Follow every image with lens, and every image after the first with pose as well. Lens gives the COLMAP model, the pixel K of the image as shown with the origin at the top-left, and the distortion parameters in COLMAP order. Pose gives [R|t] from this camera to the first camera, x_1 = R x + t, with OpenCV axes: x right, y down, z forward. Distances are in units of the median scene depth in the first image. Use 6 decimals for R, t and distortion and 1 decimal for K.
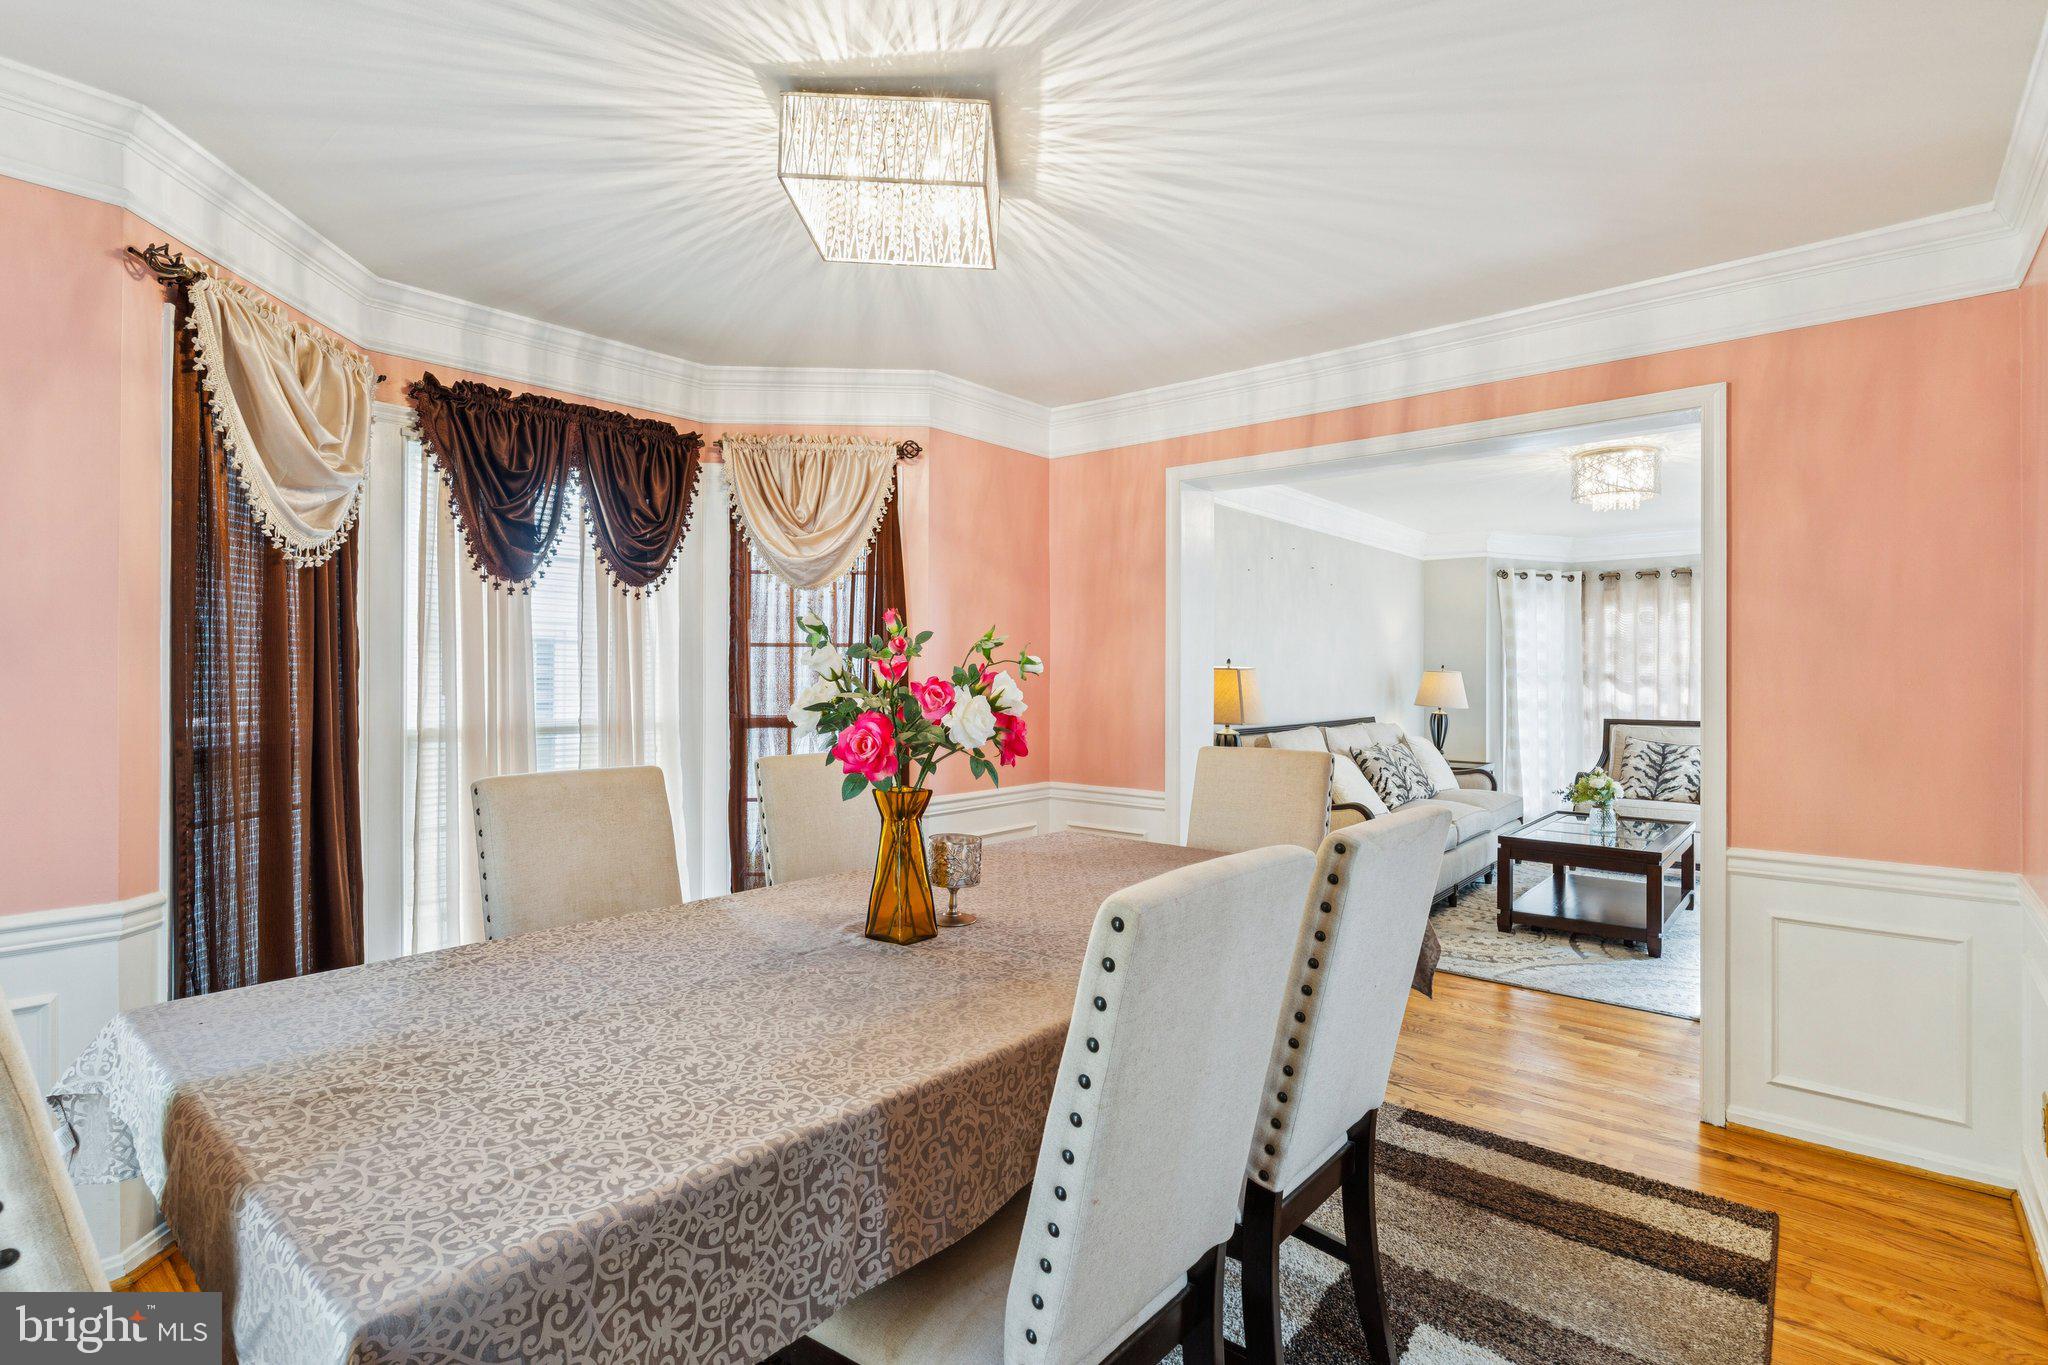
lens RADIAL K [[992.4, 0, 1016.3], [0, 992.4, 677.8], [0, 0, 1]] dist [-0.002173, 0.000262]
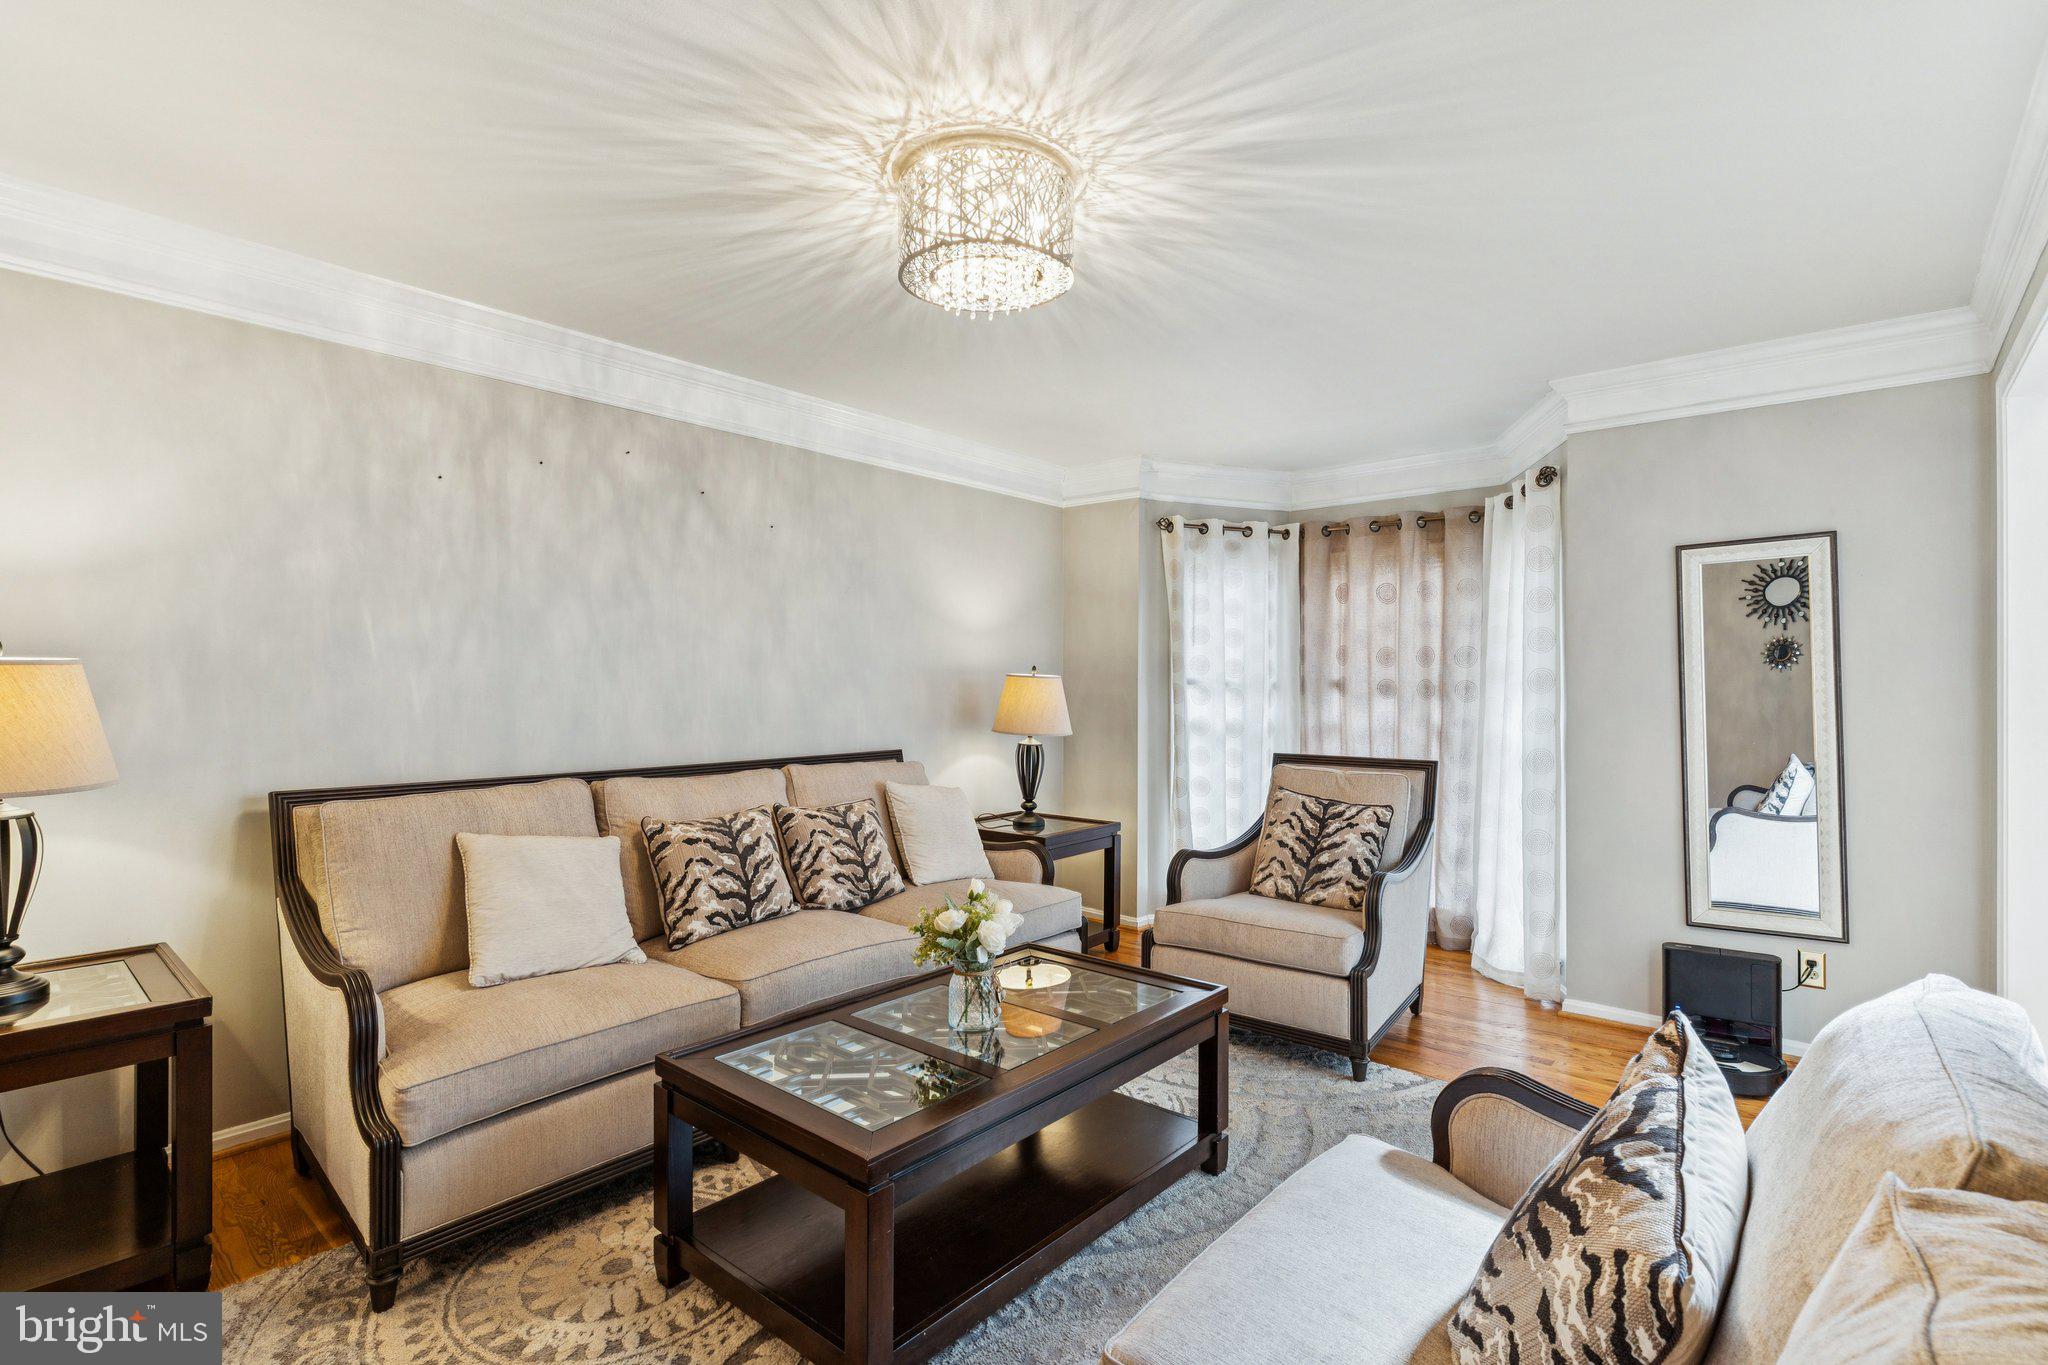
lens RADIAL K [[992.4, 0, 1030.2], [0, 992.4, 684.4], [0, 0, 1]] dist [-0.002173, 0.000262]
pose [[0.999966, -0.001084, 0.008119, 0.400077], [0.001141, 0.999975, -0.007008, 0.003081], [-0.008111, 0.007017, 0.999942, 0.360501]]
